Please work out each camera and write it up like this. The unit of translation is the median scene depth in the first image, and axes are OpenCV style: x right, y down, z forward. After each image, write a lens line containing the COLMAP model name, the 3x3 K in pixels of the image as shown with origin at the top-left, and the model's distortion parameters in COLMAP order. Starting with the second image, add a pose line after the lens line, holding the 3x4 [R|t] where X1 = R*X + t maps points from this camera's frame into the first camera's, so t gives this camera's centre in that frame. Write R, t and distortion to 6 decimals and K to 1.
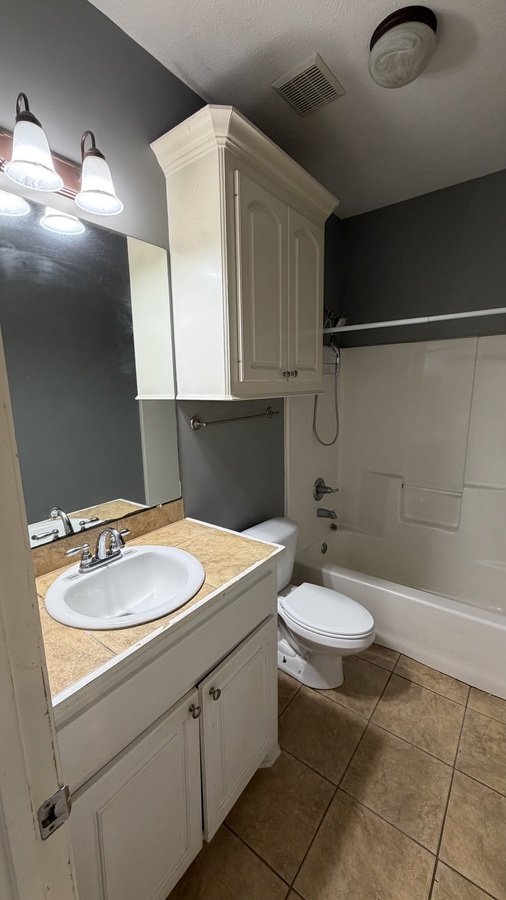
lens RADIAL K [[359.1, 0, 254.2], [0, 359.1, 448.7], [0, 0, 1]] dist [-0.002585, 0.000576]
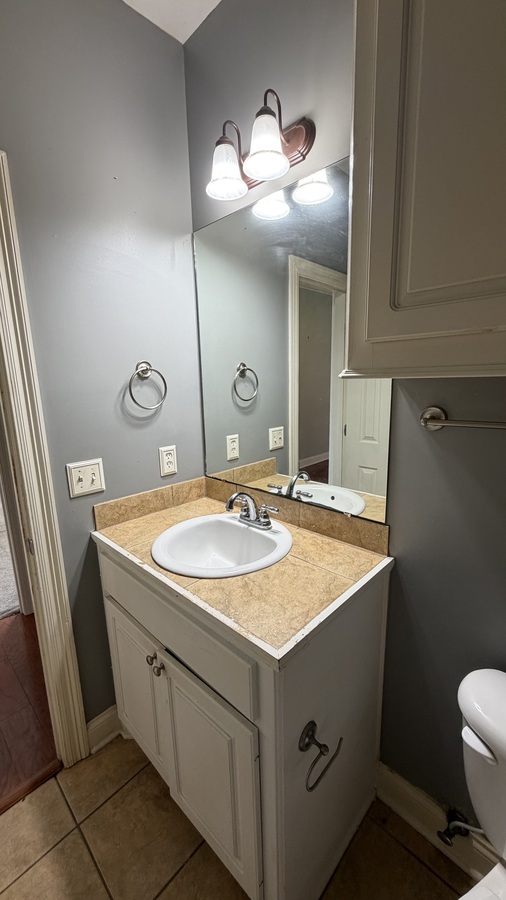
lens RADIAL K [[359.1, 0, 255.7], [0, 359.1, 449.8], [0, 0, 1]] dist [-0.002585, 0.000576]
pose [[-0.118562, 0.216205, -0.969123, 0.528405], [-0.145165, 0.961746, 0.232319, -0.138947], [0.982278, 0.168226, -0.082641, 0.941982]]
